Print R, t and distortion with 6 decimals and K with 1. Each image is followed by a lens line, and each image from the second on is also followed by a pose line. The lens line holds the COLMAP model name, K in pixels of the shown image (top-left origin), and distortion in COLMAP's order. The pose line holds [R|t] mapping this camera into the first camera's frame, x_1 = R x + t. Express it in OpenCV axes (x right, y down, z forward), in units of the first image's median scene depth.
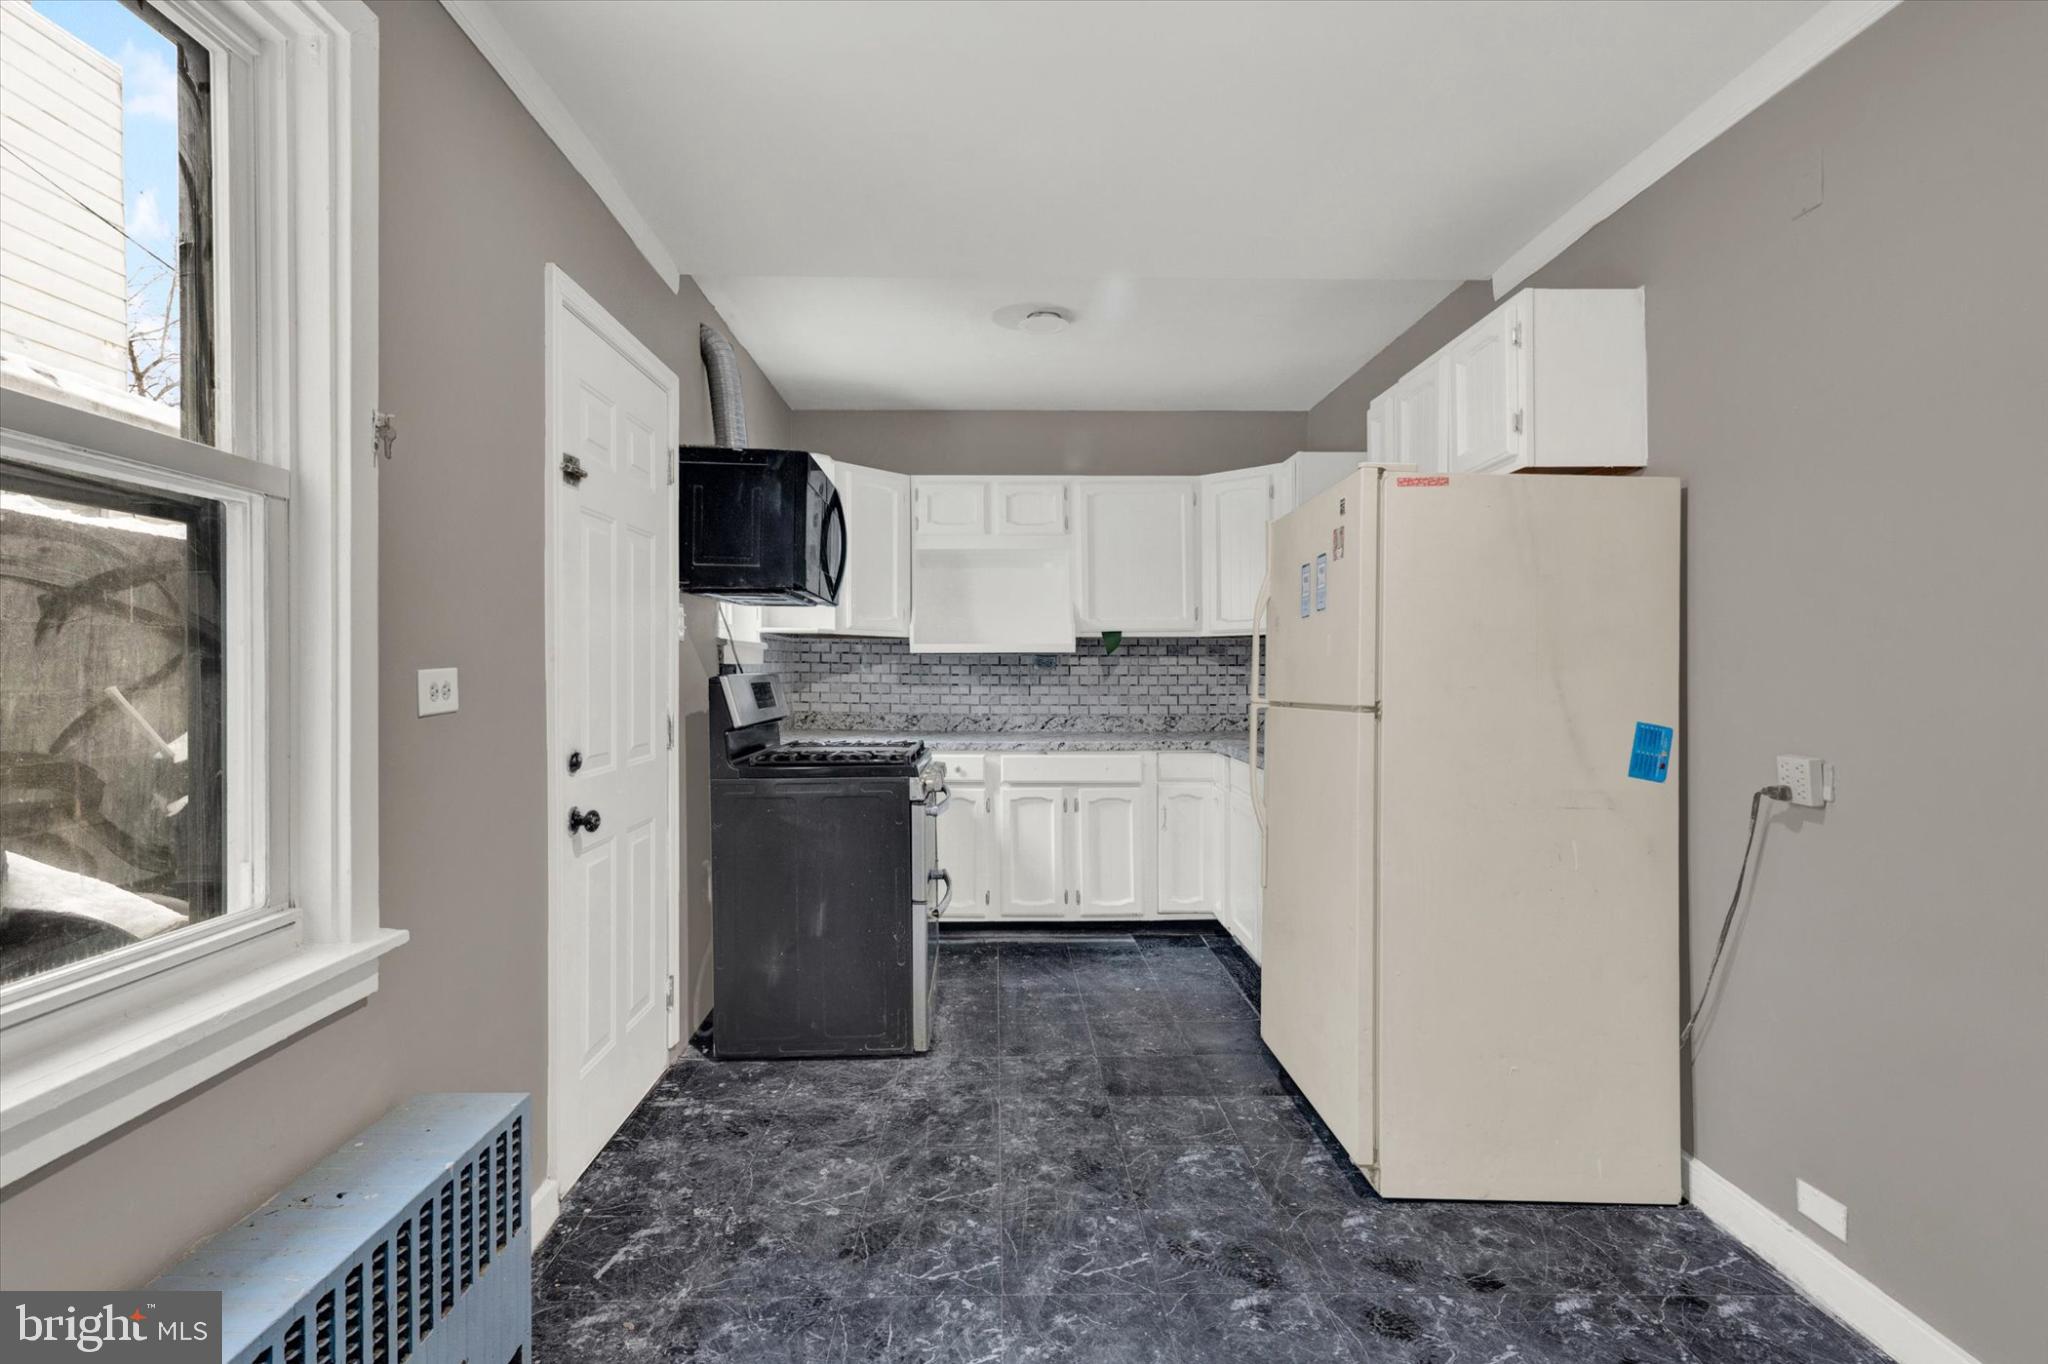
lens RADIAL K [[1007.2, 0, 1027.0], [0, 1007.2, 672.3], [0, 0, 1]] dist [0.000327, -0.000598]
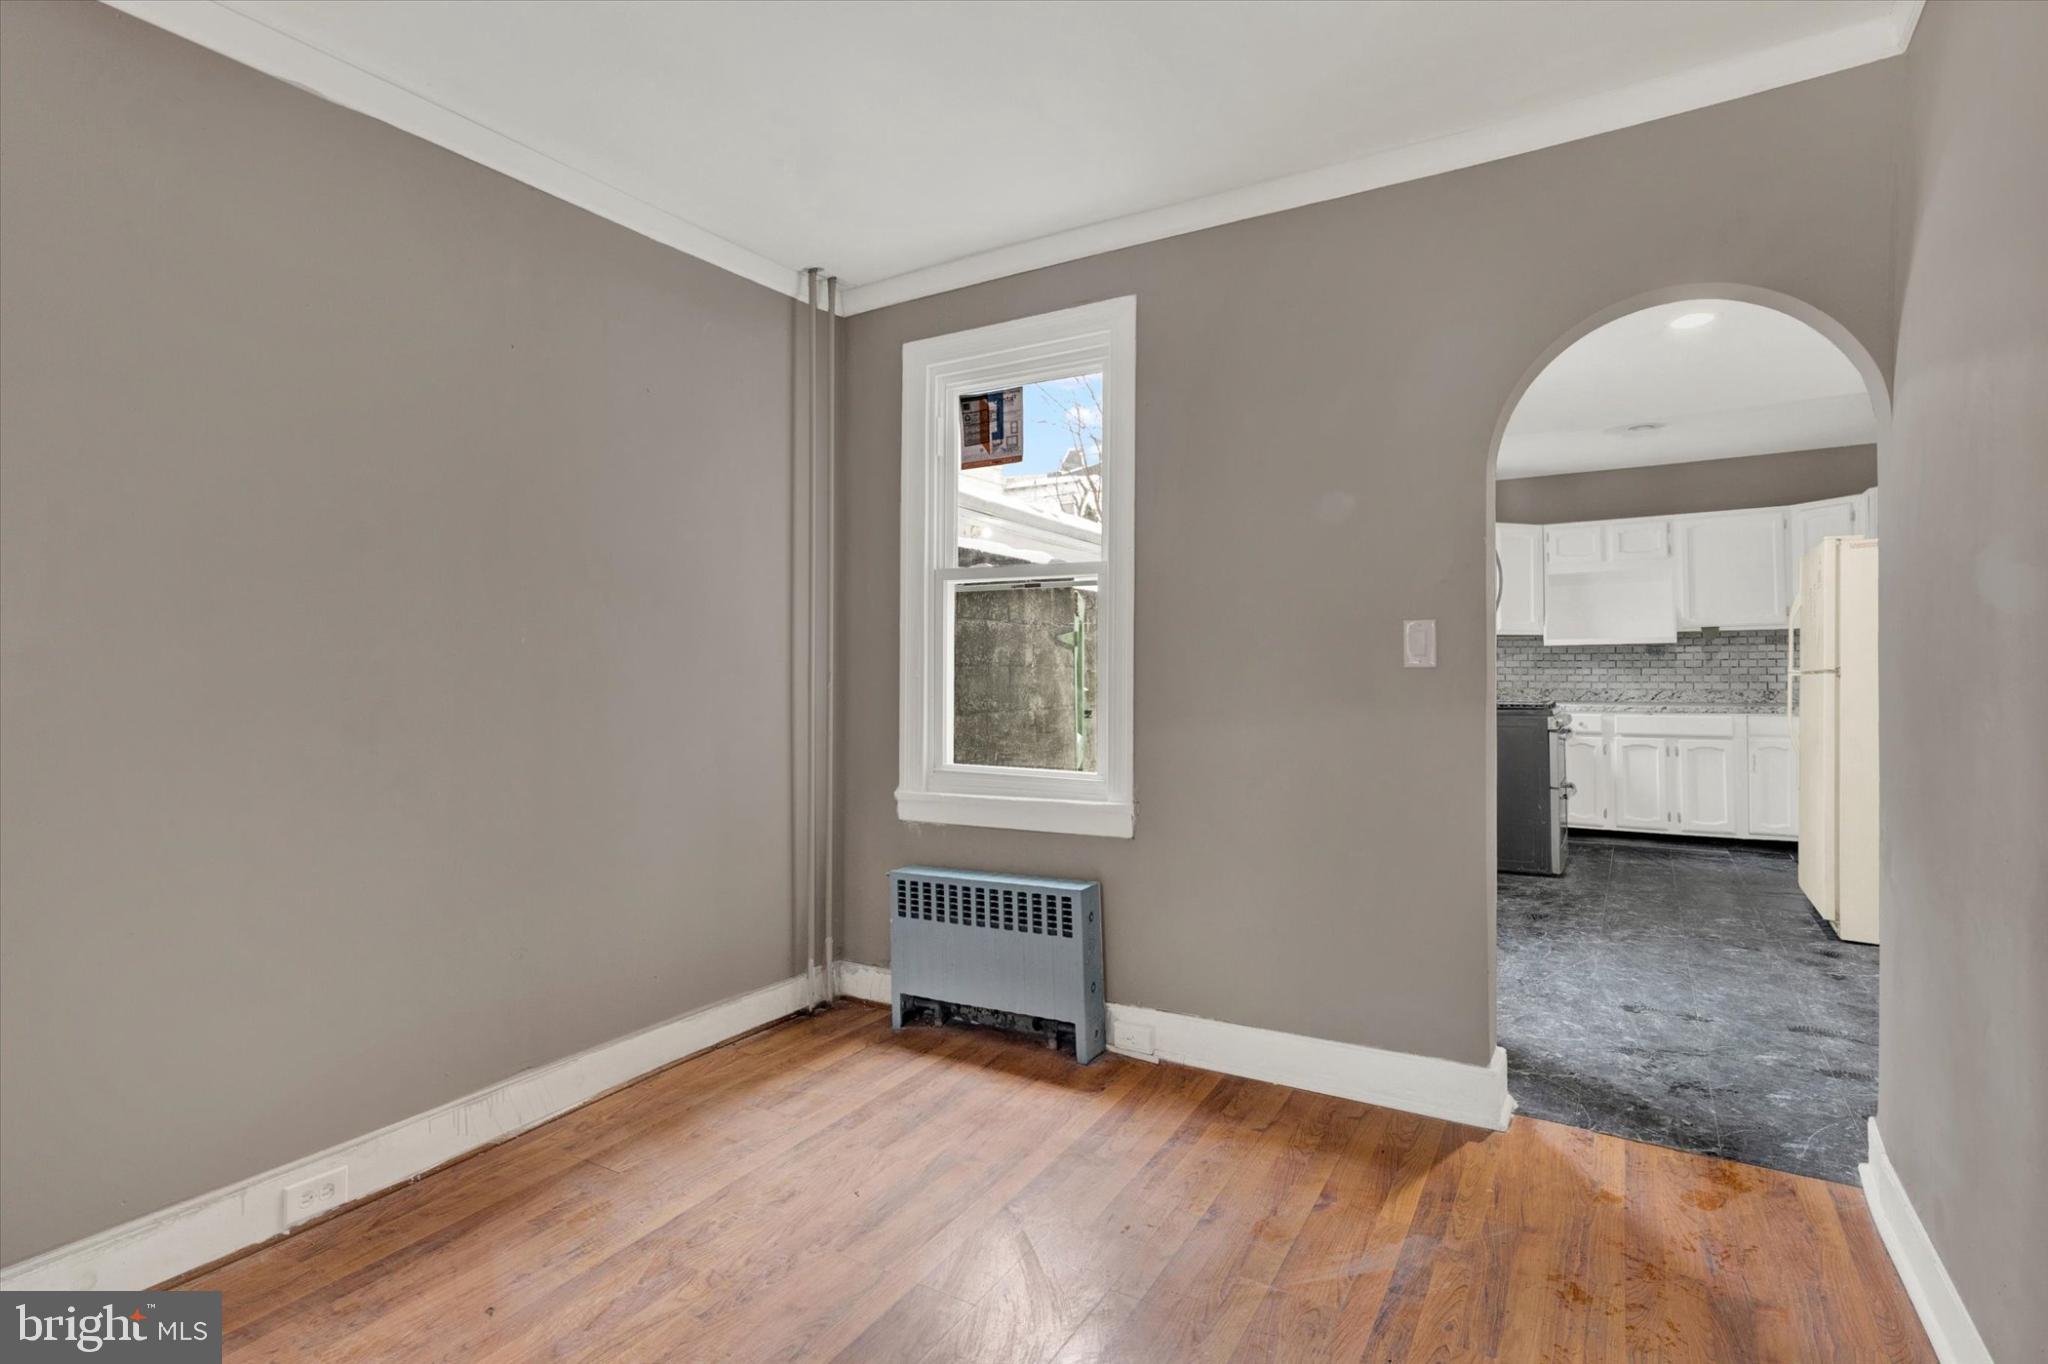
lens RADIAL K [[1007.2, 0, 1027.0], [0, 1007.2, 672.3], [0, 0, 1]] dist [0.000327, -0.000598]
pose [[0.837472, -0.006553, -0.546440, 0.054628], [0.008185, 0.999966, 0.000553, 0.012156], [0.546418, -0.004936, 0.837498, -0.634784]]
